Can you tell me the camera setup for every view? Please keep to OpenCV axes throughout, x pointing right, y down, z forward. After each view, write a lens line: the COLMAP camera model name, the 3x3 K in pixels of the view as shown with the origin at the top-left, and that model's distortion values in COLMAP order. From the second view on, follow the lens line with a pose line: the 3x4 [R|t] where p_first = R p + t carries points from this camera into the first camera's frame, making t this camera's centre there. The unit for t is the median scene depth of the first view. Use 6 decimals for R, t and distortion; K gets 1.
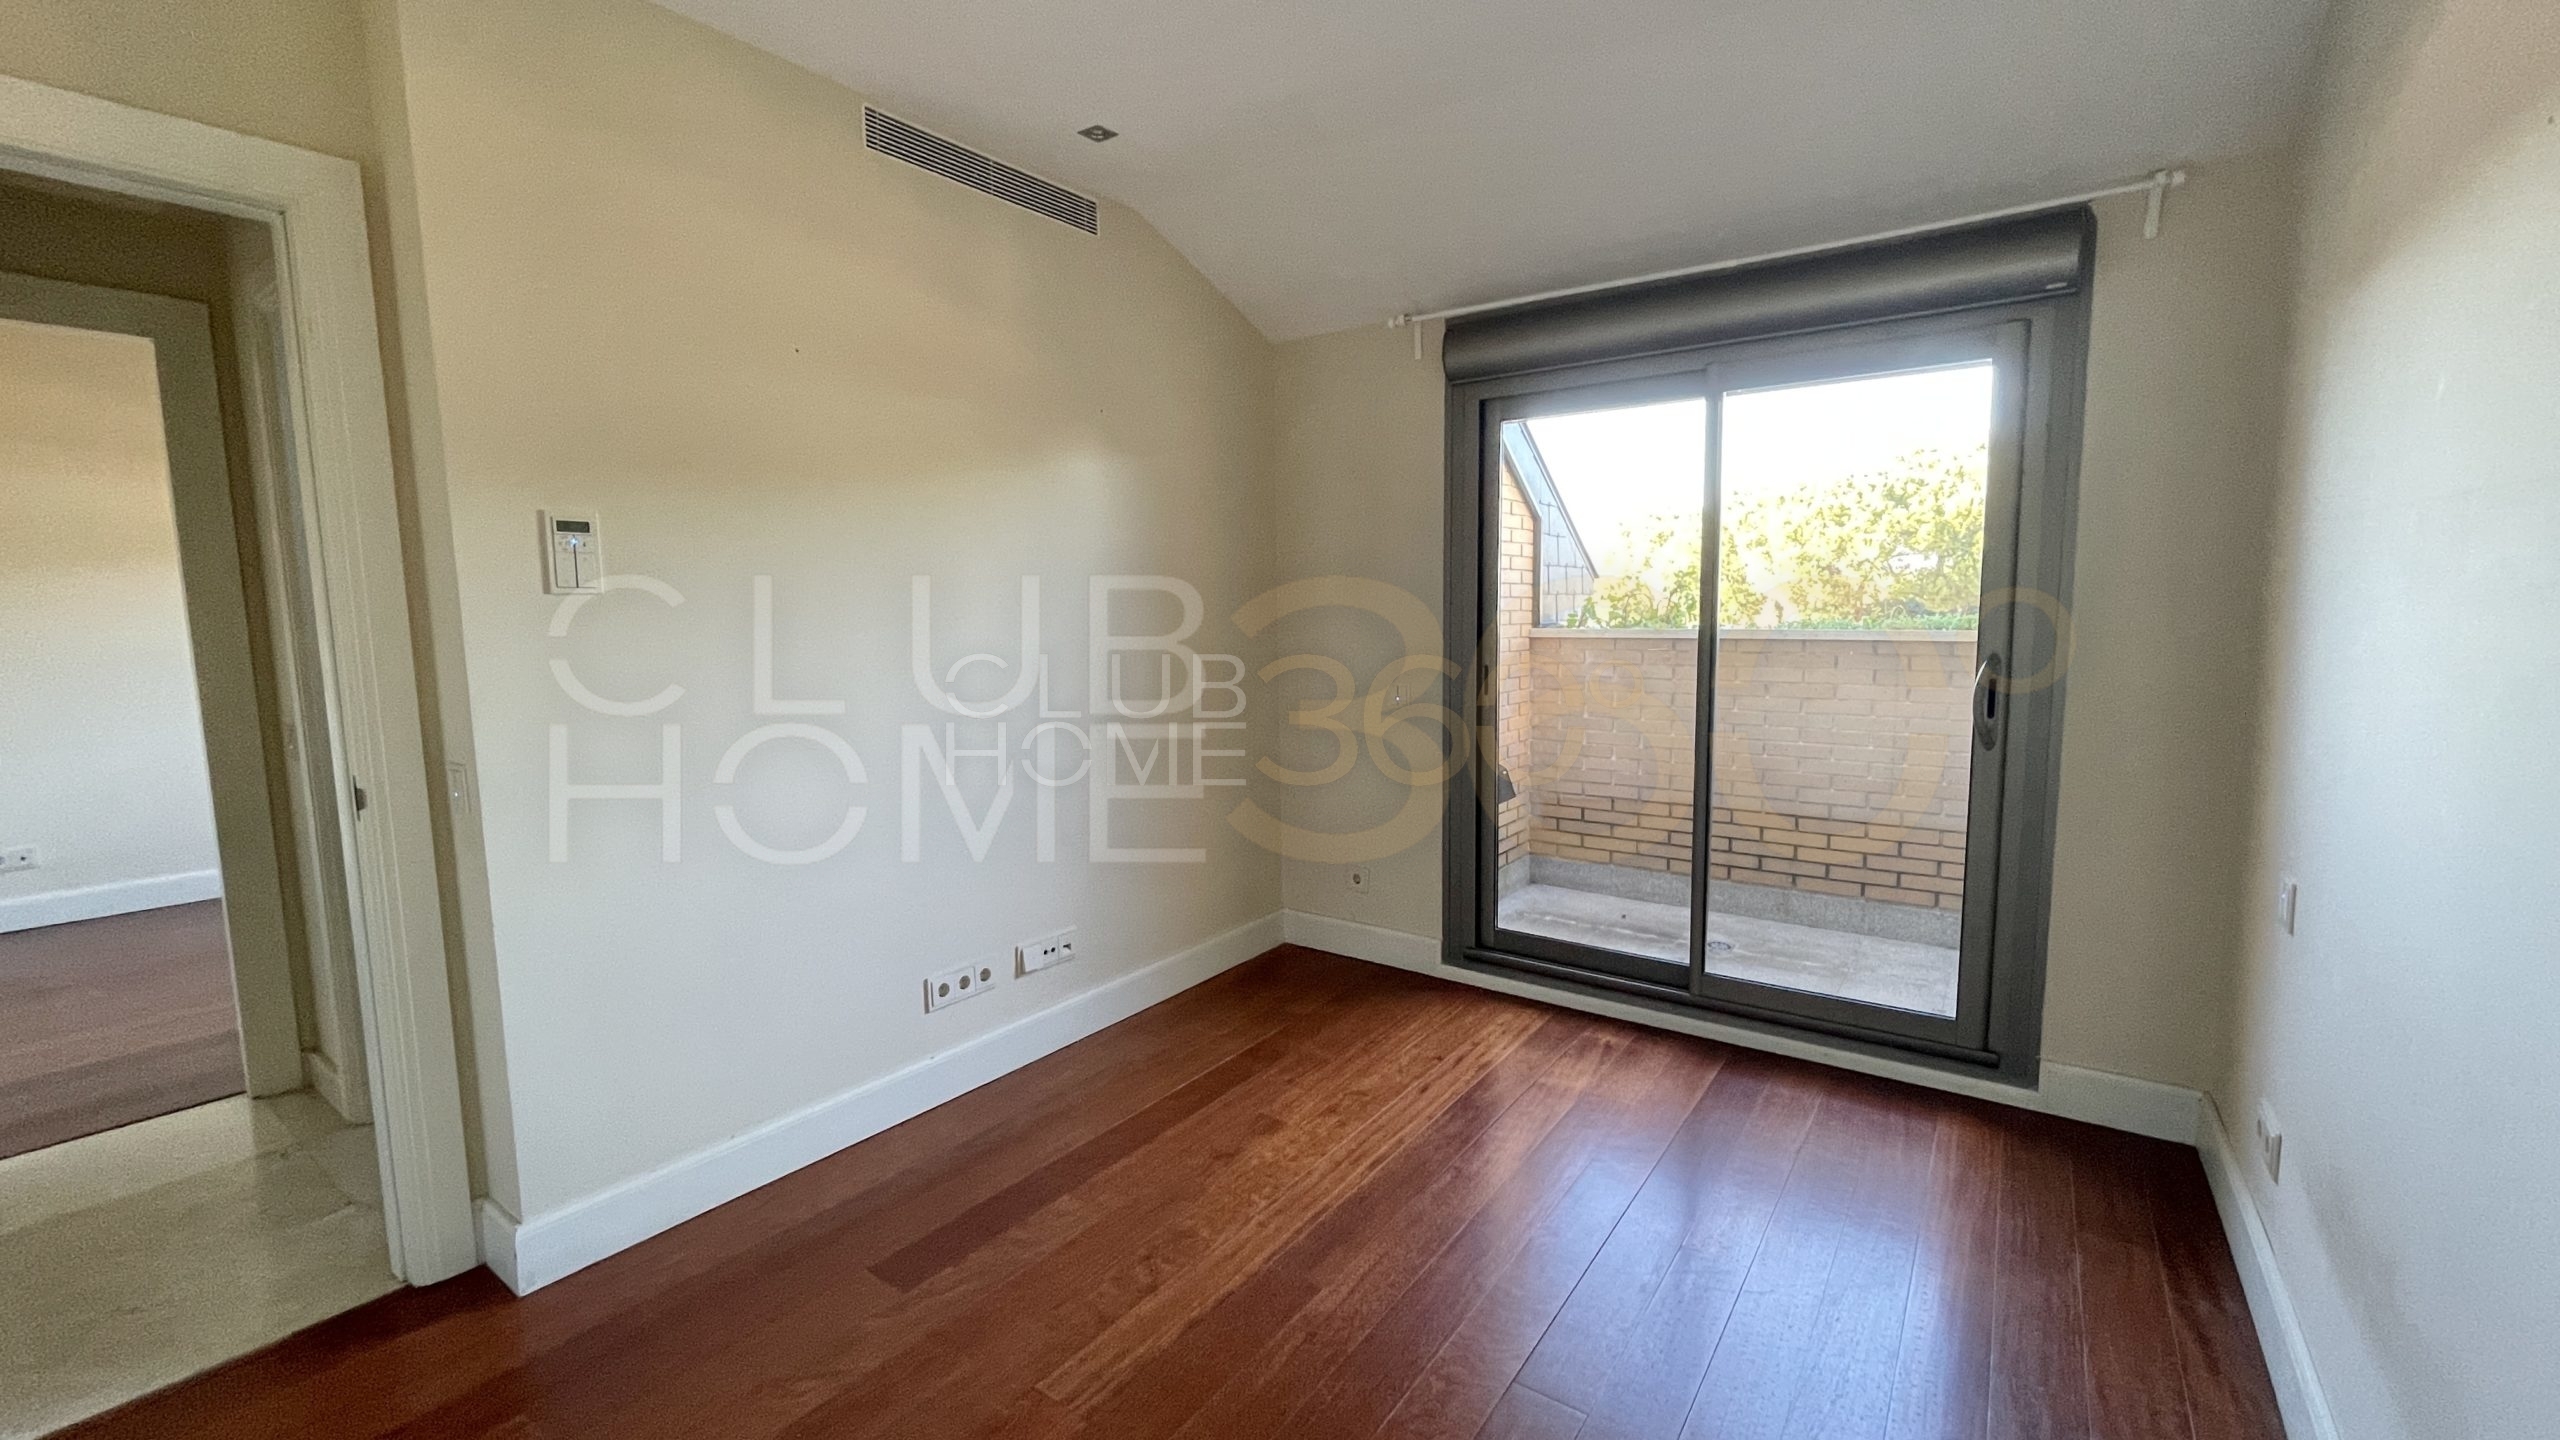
lens RADIAL K [[1035.9, 0, 1280.0], [0, 1035.9, 720.0], [0, 0, 1]] dist [0.001246, 0.000025]
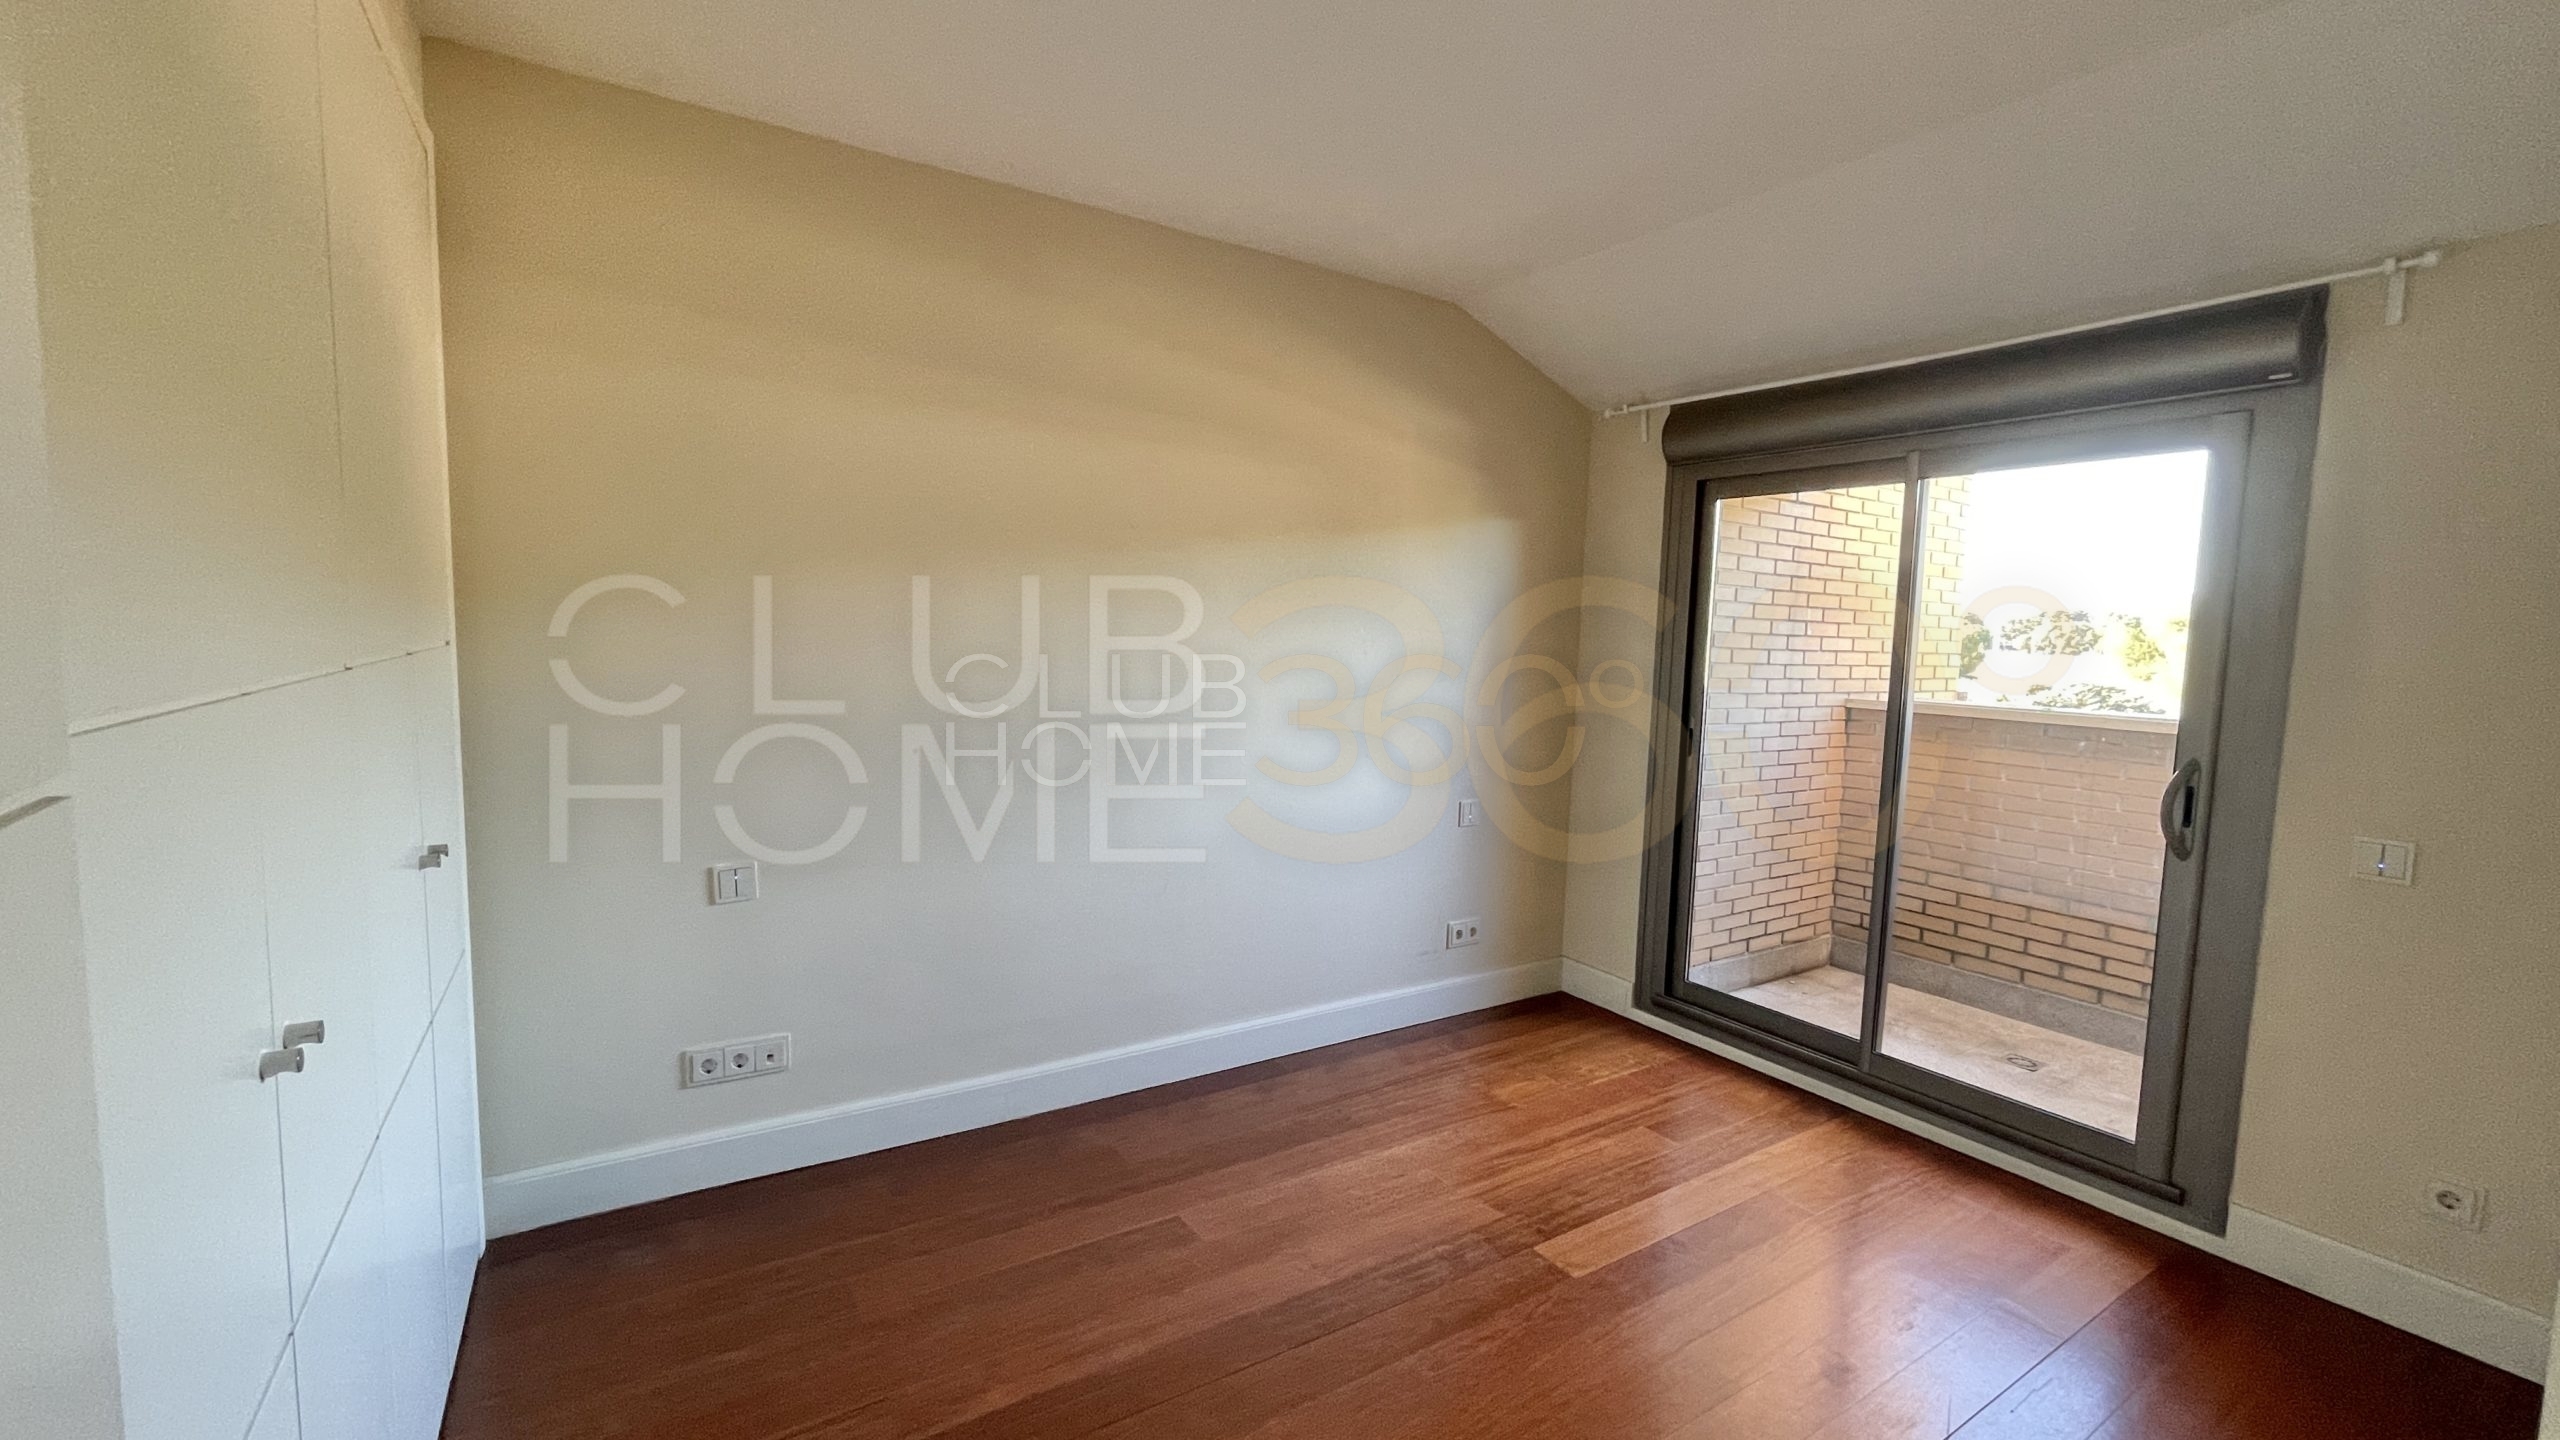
lens RADIAL K [[1035.9, 0, 1280.0], [0, 1035.9, 720.0], [0, 0, 1]] dist [0.001246, 0.000025]
pose [[0.928659, 0.089262, -0.360034, 0.210182], [-0.106315, 0.993944, -0.027801, 0.016063], [0.355372, 0.064095, 0.932525, -0.151247]]
